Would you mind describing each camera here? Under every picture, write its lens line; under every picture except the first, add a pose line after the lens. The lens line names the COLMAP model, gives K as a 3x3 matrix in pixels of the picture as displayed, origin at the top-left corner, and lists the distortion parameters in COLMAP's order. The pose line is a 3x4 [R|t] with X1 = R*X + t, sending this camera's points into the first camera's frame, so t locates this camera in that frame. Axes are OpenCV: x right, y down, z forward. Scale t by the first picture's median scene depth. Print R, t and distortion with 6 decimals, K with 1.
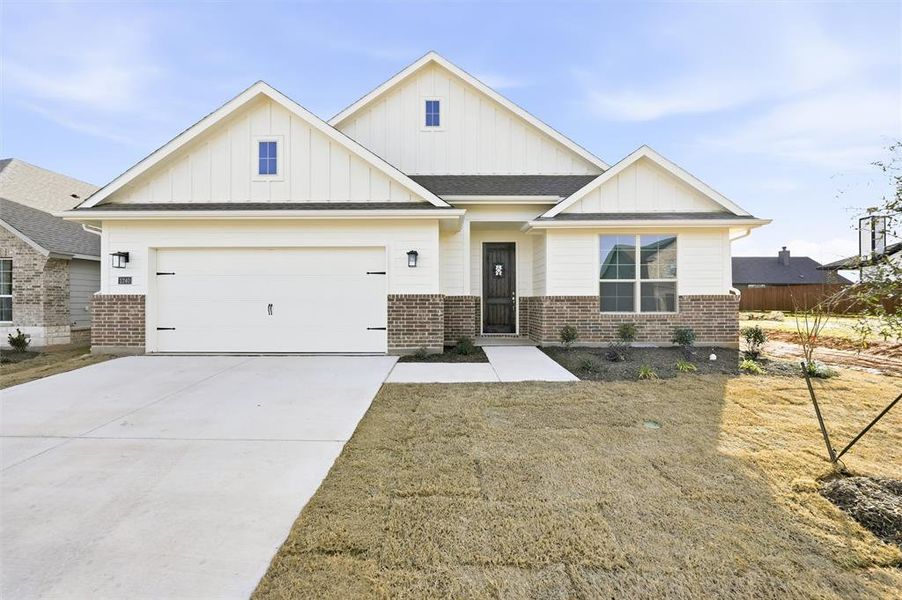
lens RADIAL K [[367.5, 0, 451.0], [0, 367.5, 300.0], [0, 0, 1]] dist [-0.000800, -0.000070]
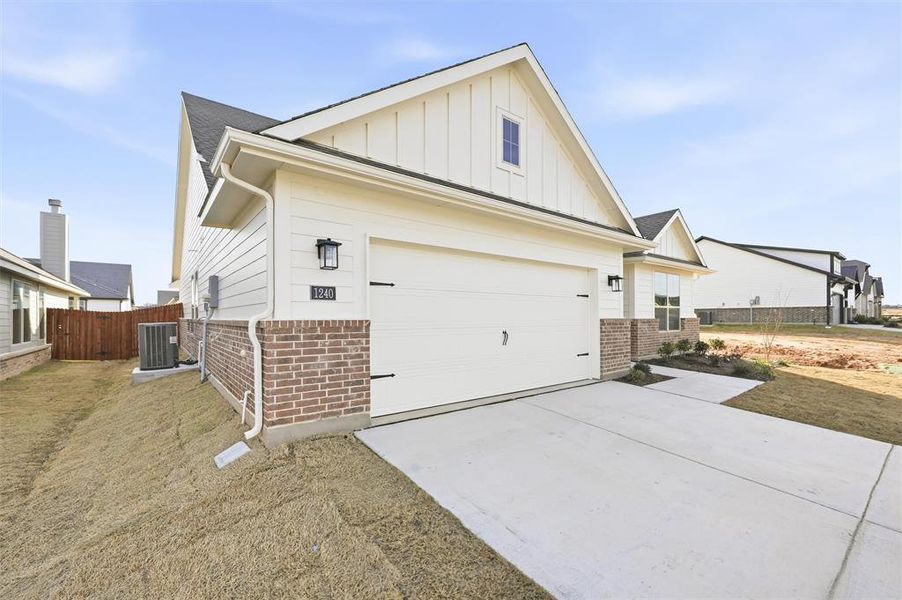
lens RADIAL K [[387.7, 0, 452.3], [0, 387.7, 313.3], [0, 0, 1]] dist [0.001688, 0.000065]
pose [[0.772781, 0.006024, 0.634644, -1.116444], [0.002411, 0.999920, -0.012427, -0.016651], [-0.634668, 0.011134, 0.772705, 0.456048]]
